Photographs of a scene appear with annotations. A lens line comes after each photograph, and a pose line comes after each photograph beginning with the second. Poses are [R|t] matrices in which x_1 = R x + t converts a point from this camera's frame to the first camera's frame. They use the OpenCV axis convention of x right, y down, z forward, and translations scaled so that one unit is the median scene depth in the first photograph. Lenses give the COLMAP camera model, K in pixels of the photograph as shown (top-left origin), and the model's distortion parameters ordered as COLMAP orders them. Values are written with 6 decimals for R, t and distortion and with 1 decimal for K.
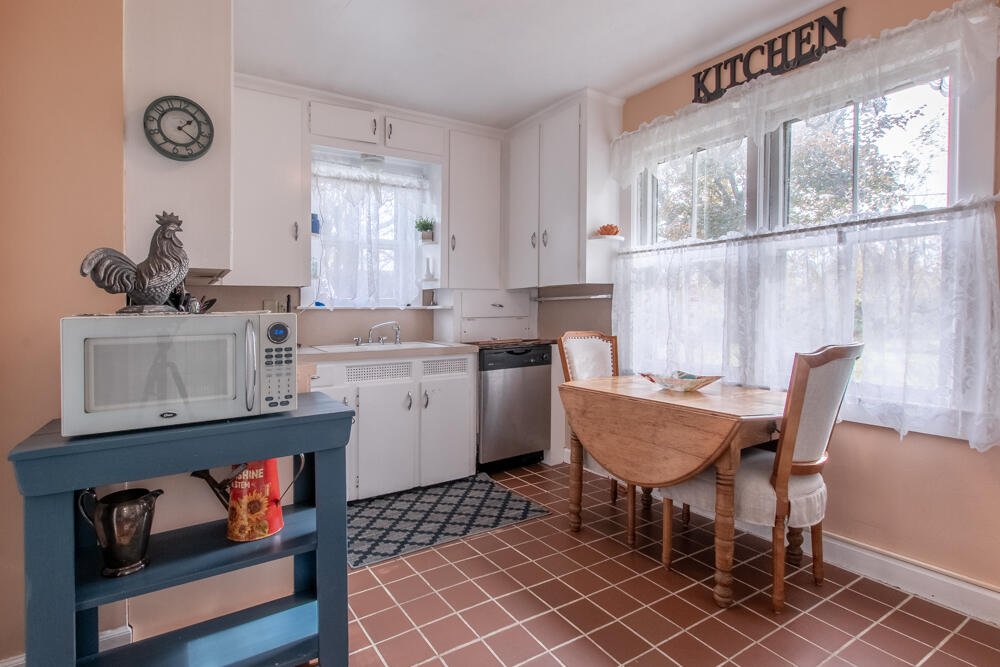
lens RADIAL K [[498.4, 0, 500.0], [0, 498.4, 333.5], [0, 0, 1]] dist [-0.000233, 0.000014]
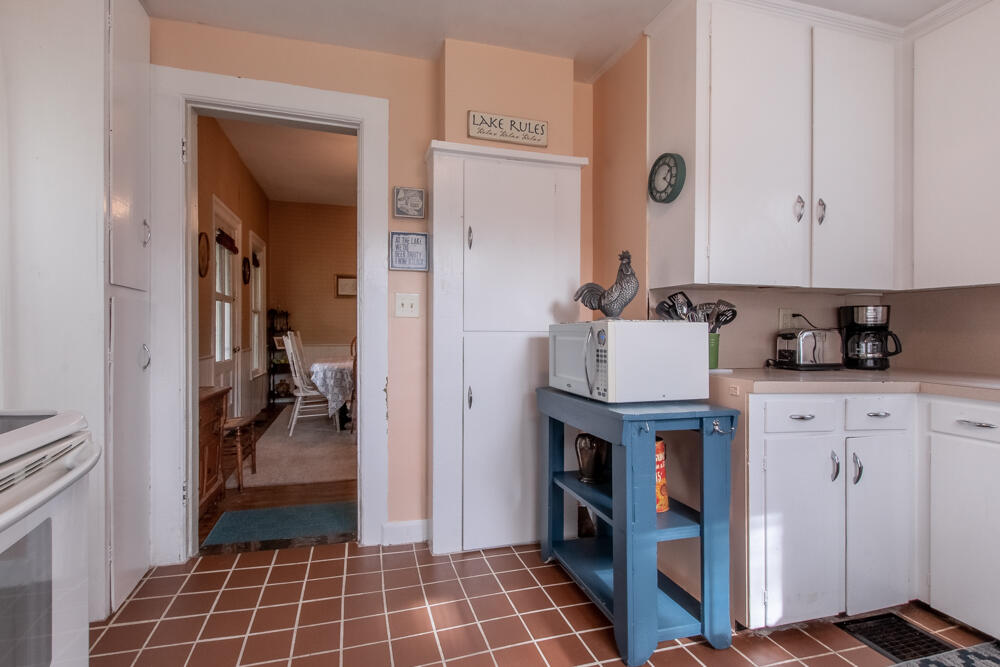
lens RADIAL K [[498.4, 0, 500.0], [0, 498.4, 333.5], [0, 0, 1]] dist [-0.000233, 0.000014]
pose [[-0.255643, 0.020766, -0.966548, 0.447101], [-0.037194, 0.998818, 0.031296, -0.022013], [0.966055, 0.043950, -0.254569, 0.578683]]
